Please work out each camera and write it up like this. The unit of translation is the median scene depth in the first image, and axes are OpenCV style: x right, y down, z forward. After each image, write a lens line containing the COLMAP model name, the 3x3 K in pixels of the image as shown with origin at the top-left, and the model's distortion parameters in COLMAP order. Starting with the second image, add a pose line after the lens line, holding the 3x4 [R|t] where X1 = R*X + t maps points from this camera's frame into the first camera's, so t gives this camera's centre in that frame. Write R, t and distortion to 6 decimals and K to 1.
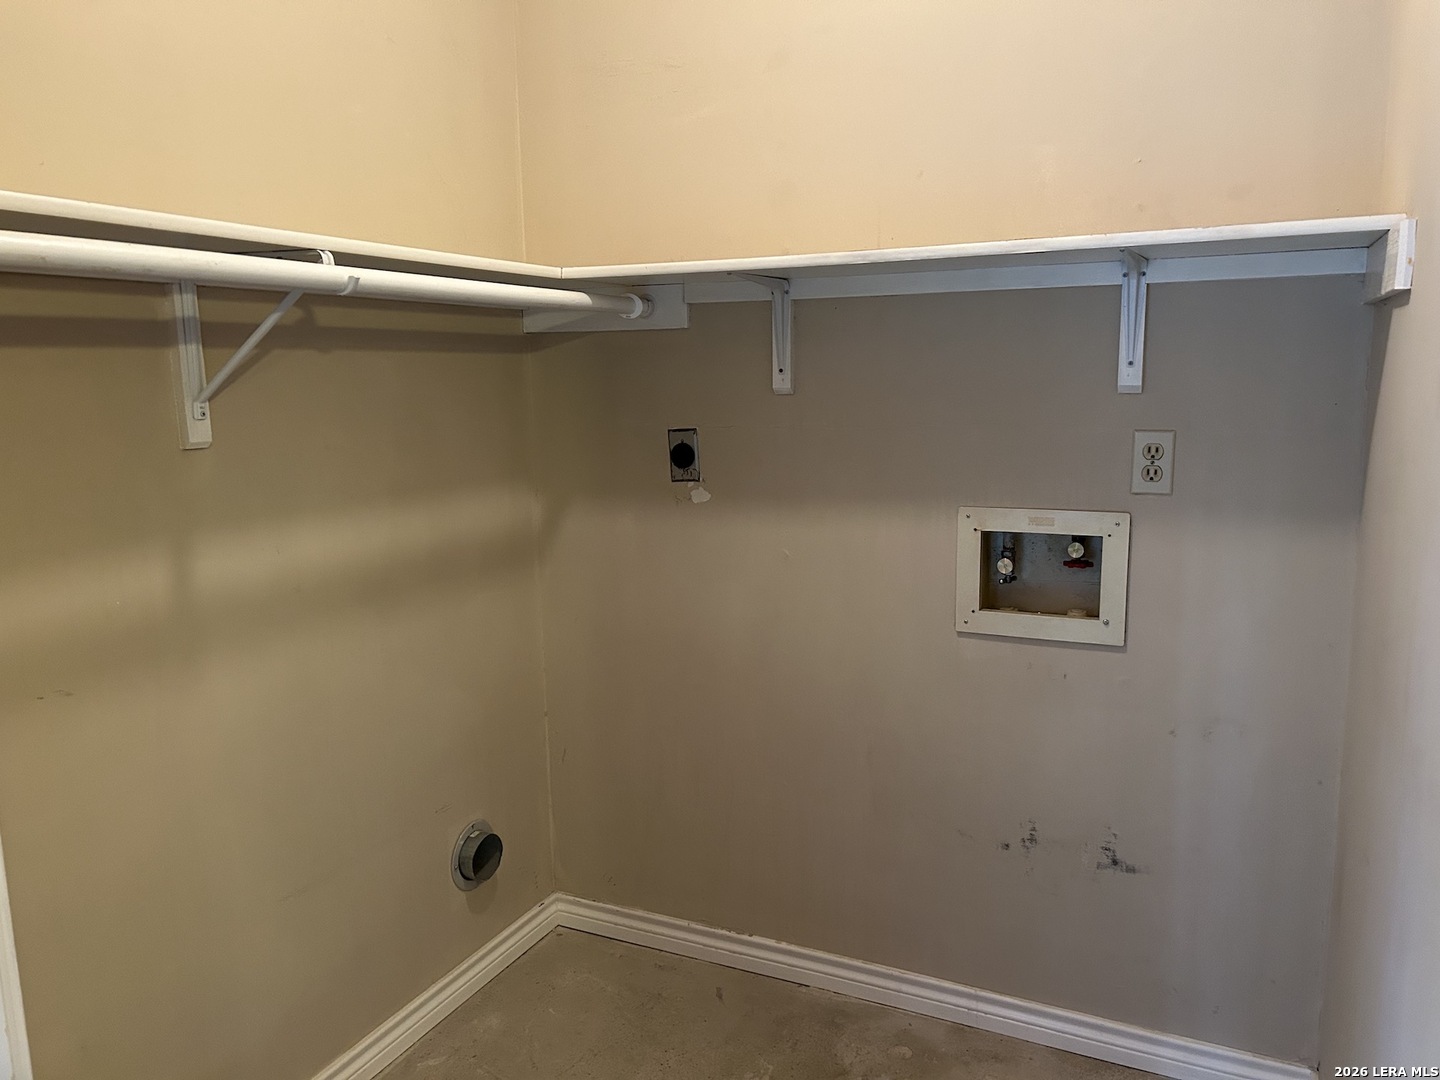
lens RADIAL K [[1080.0, 0, 720.7], [0, 1080.0, 544.7], [0, 0, 1]] dist [0.068987, -0.077879]
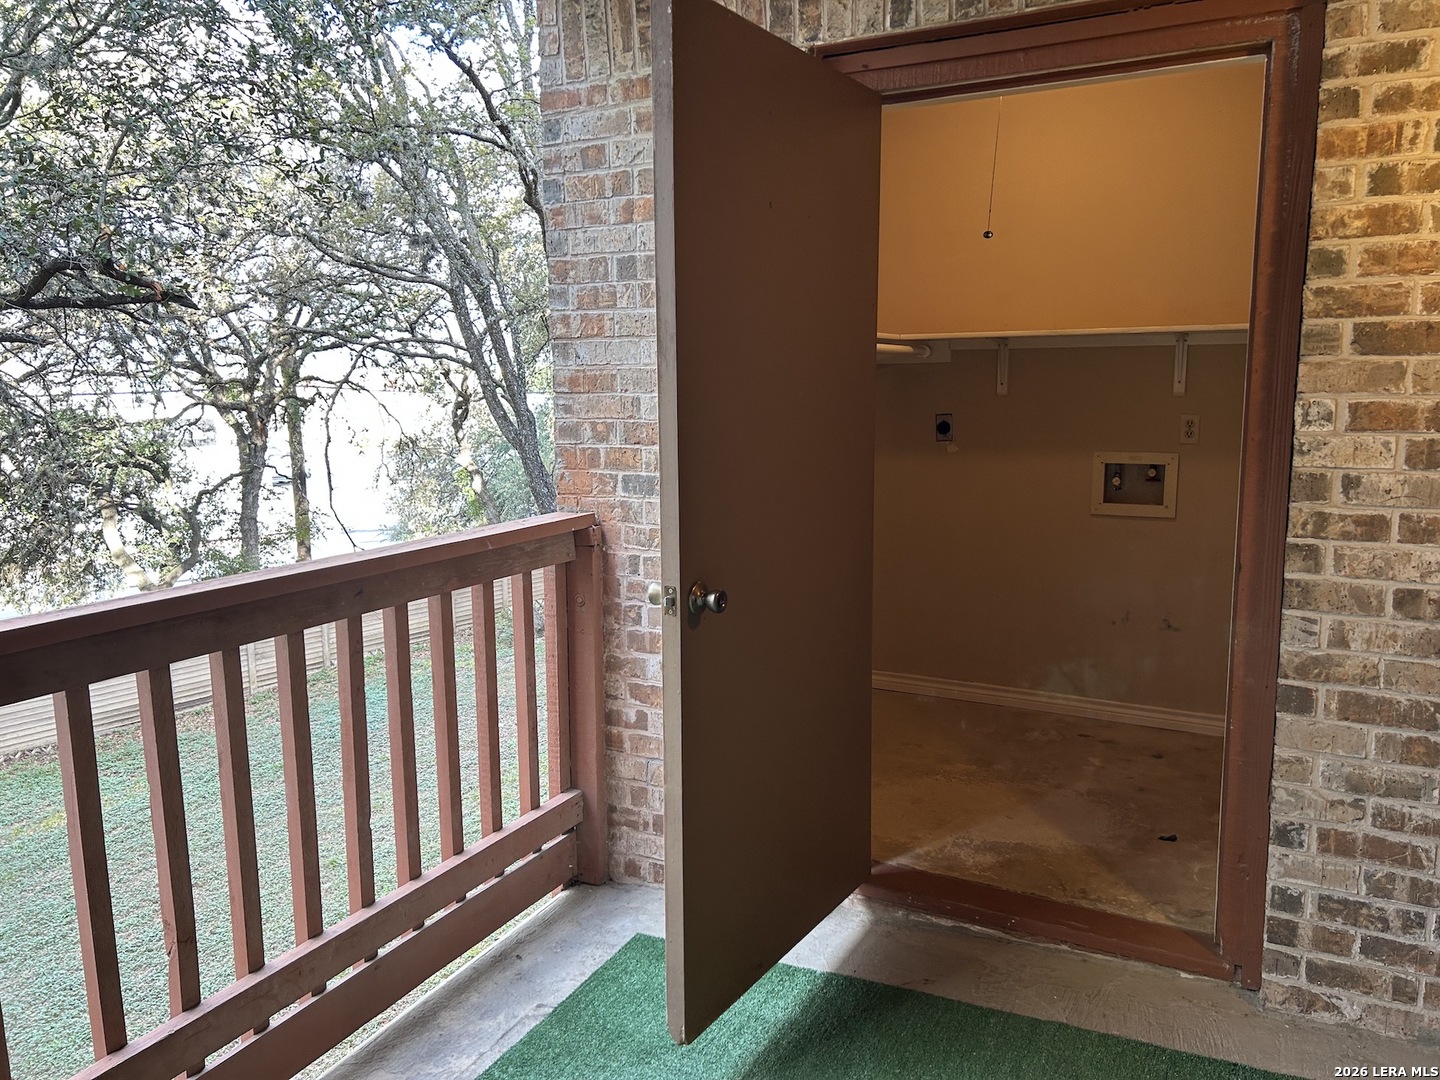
lens RADIAL K [[1080.0, 0, 732.2], [0, 1080.0, 542.0], [0, 0, 1]] dist [0.068987, -0.077879]
pose [[0.999697, 0.009391, -0.022754, -0.414654], [-0.009587, 0.999918, -0.008510, 0.160835], [0.022672, 0.008725, 0.999705, -1.067319]]
